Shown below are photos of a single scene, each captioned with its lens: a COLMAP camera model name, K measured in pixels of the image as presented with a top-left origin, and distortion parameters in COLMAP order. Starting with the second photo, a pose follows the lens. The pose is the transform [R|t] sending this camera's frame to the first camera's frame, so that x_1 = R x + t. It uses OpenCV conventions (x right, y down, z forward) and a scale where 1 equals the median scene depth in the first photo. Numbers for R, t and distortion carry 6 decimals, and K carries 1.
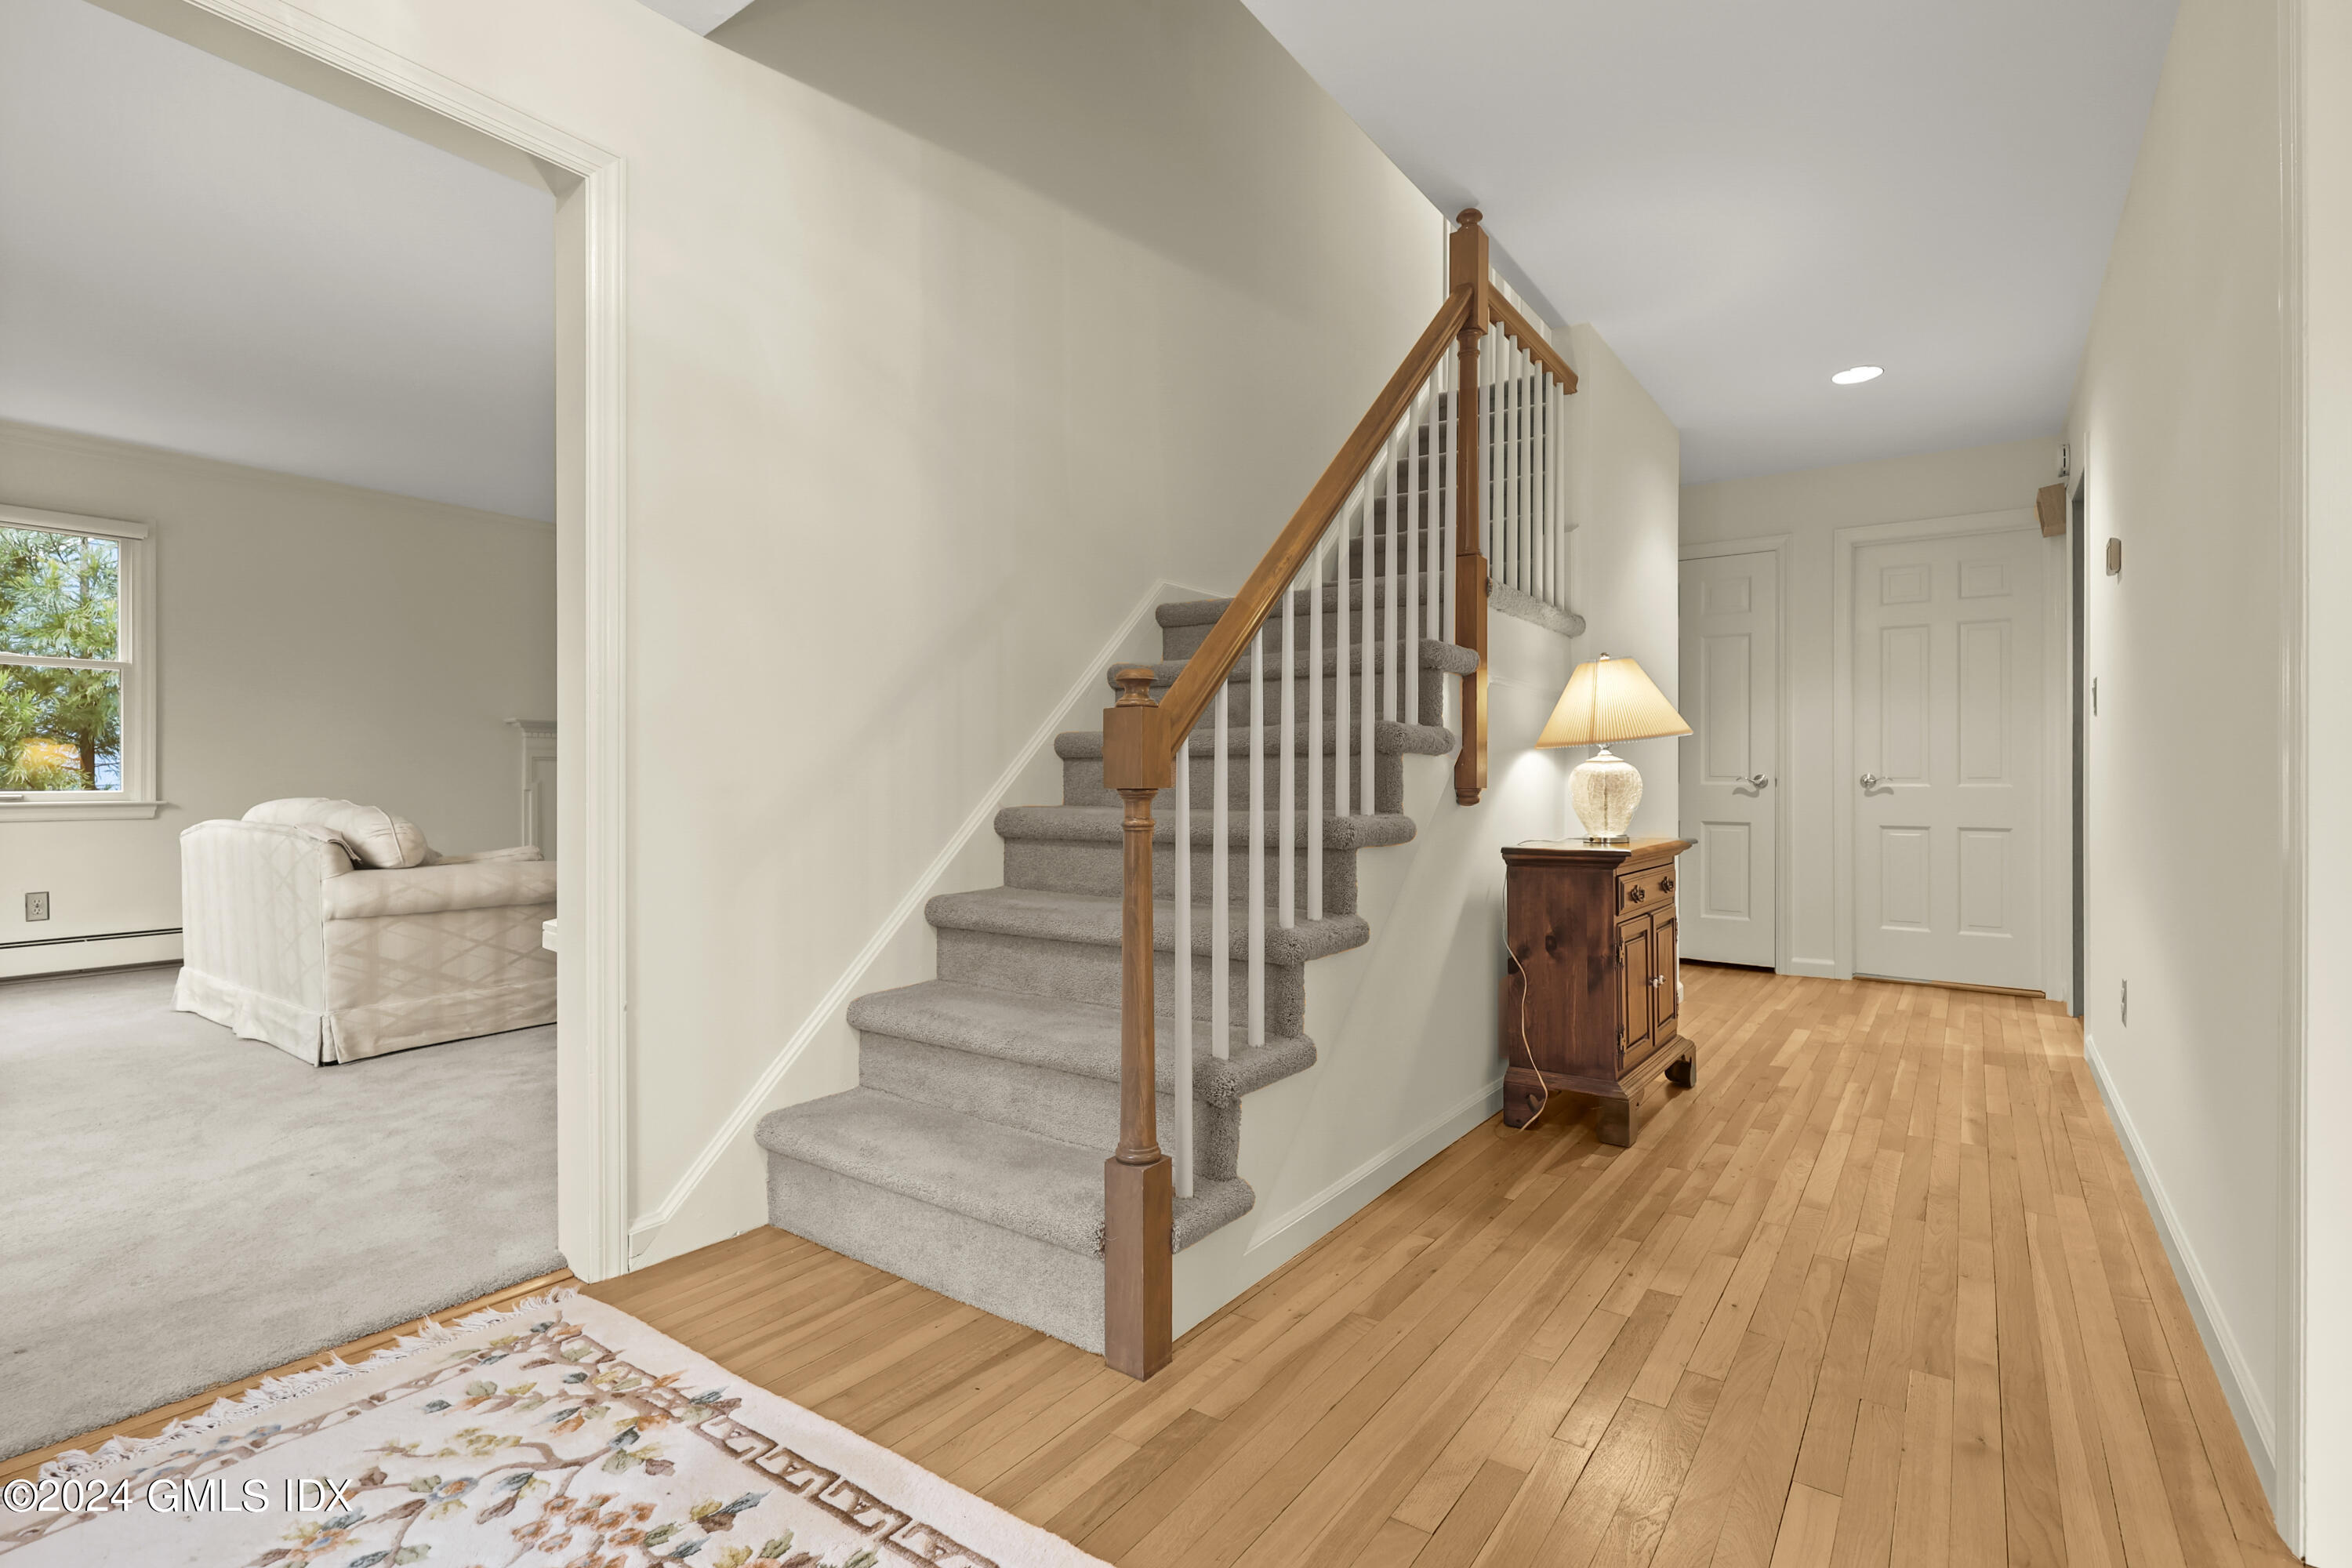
lens RADIAL K [[1088.5, 0, 1176.0], [0, 1088.5, 784.0], [0, 0, 1]] dist [-0.000419, 0.000083]
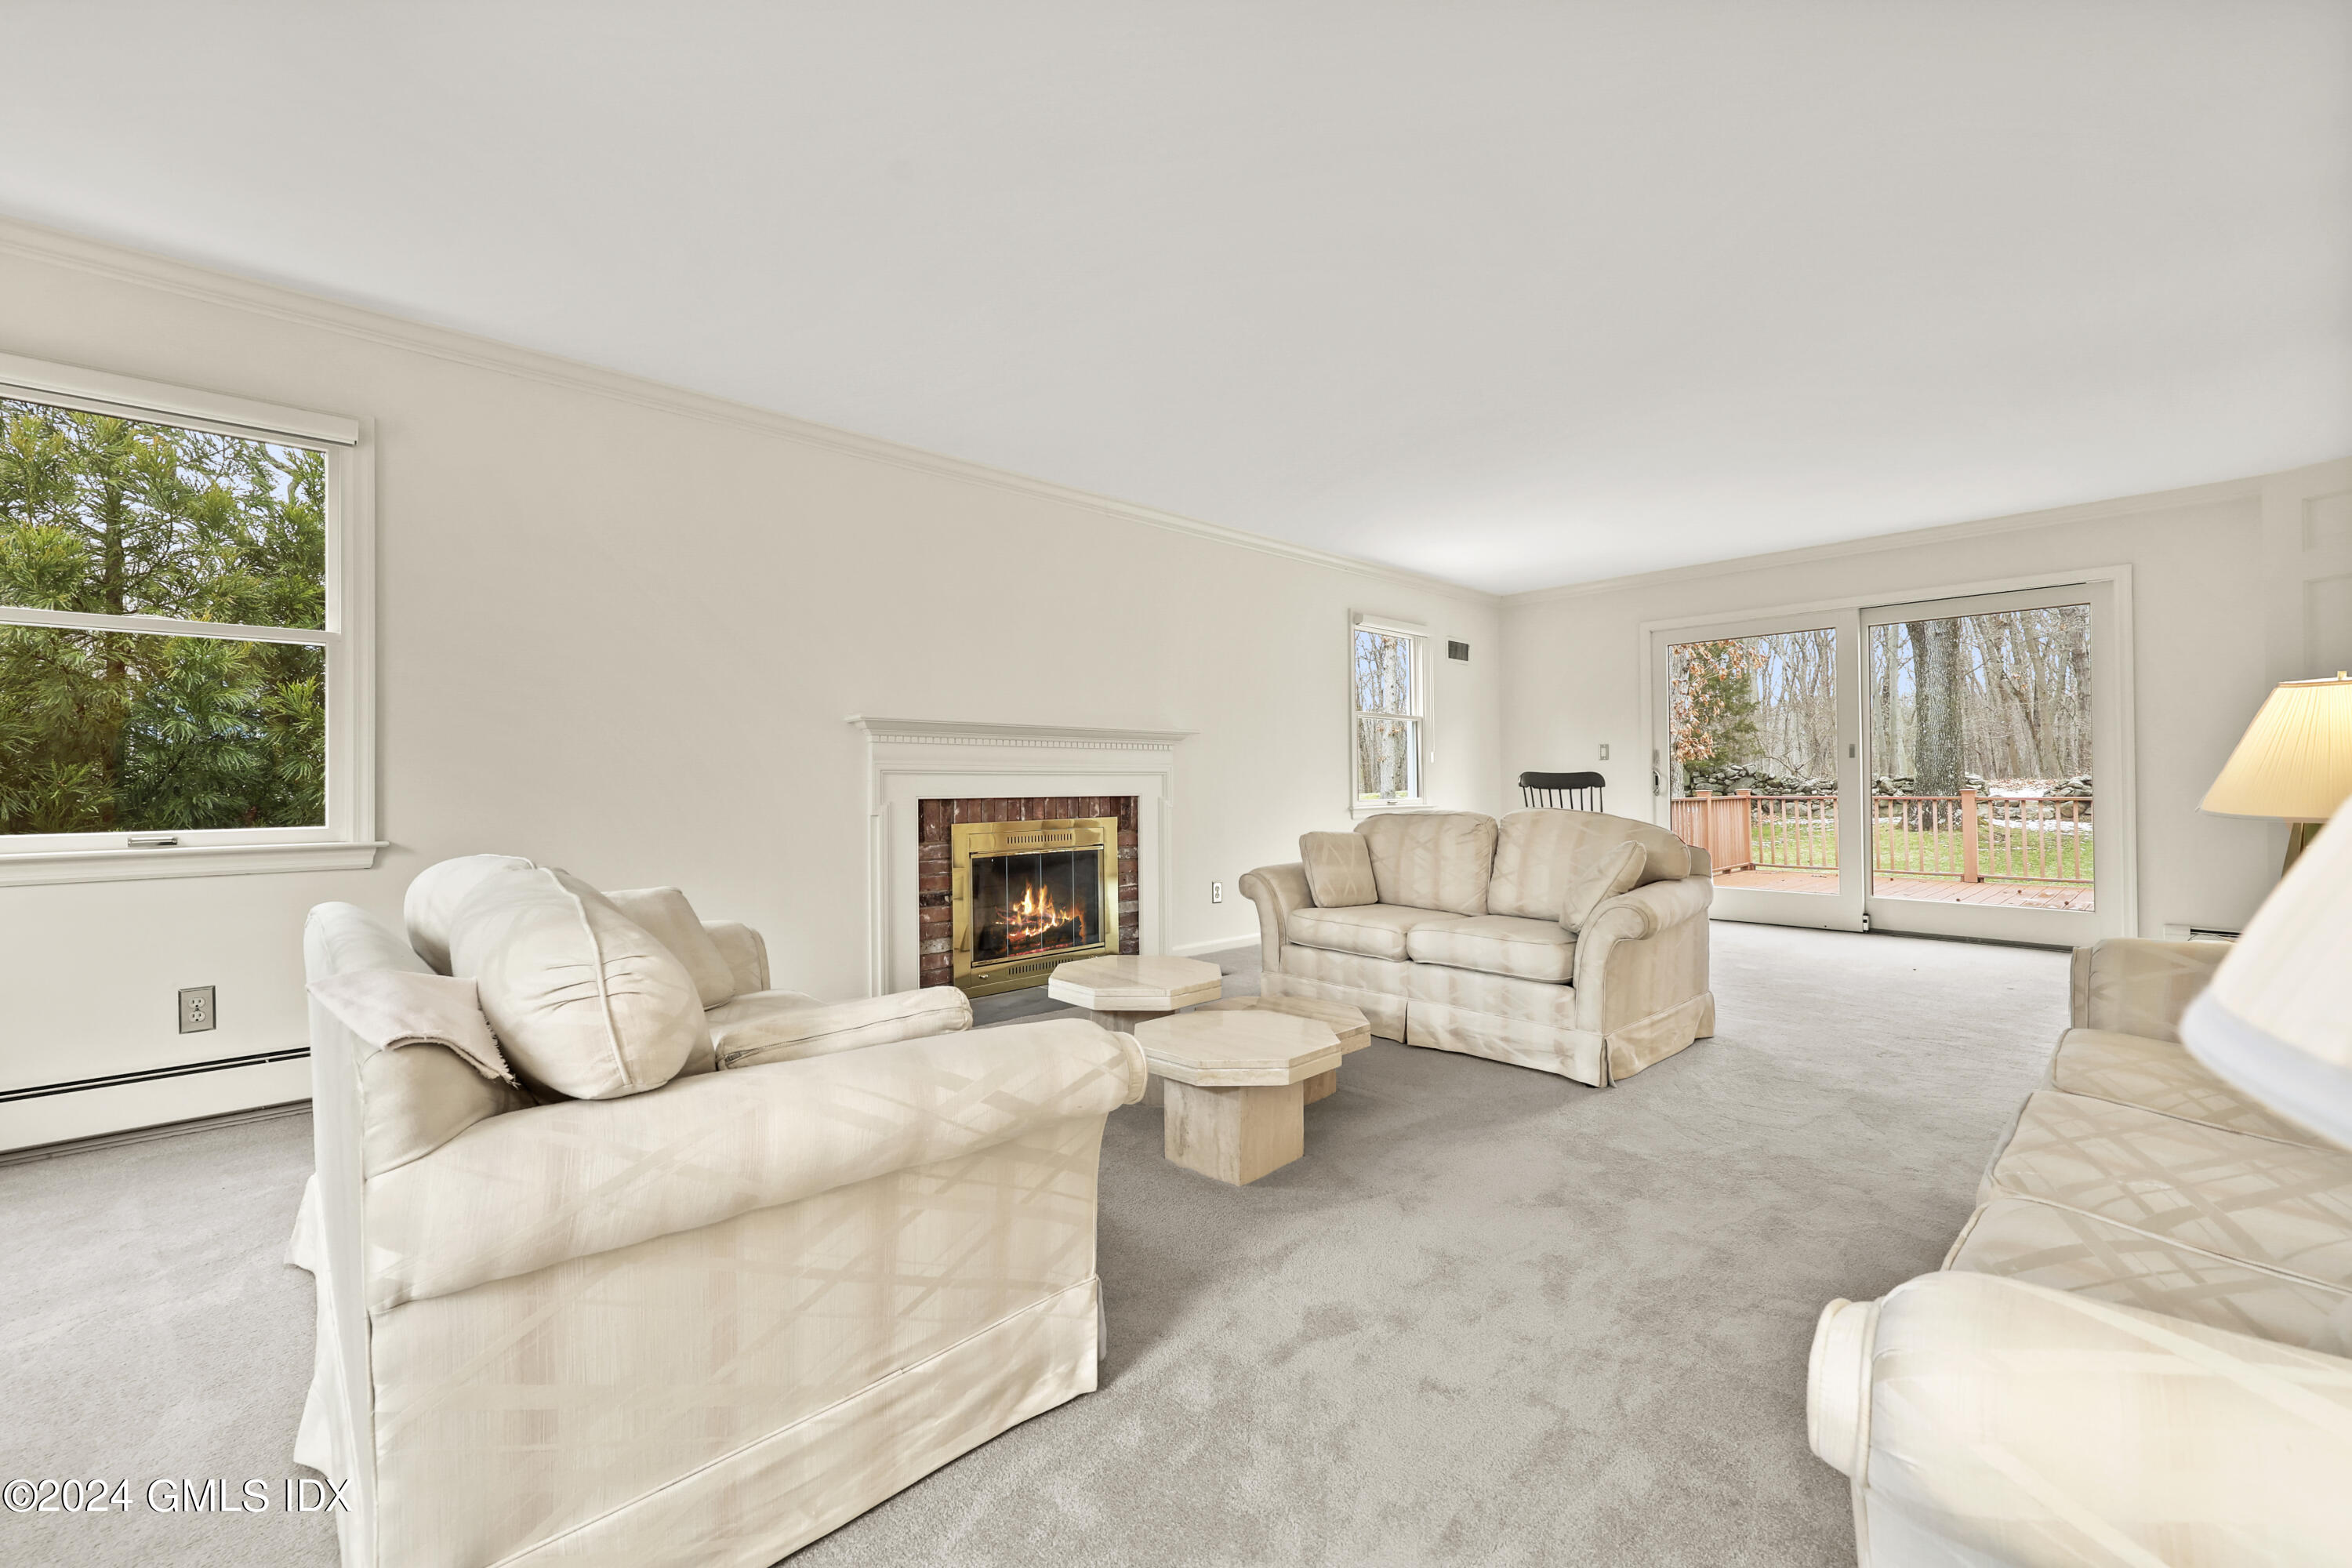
lens RADIAL K [[964.0, 0, 1186.4], [0, 964.0, 784.7], [0, 0, 1]] dist [-0.001271, -0.000528]
pose [[0.981102, -0.008619, -0.193299, -0.461740], [0.007379, 0.999947, -0.007135, -0.015003], [0.193350, 0.005574, 0.981114, 0.707557]]
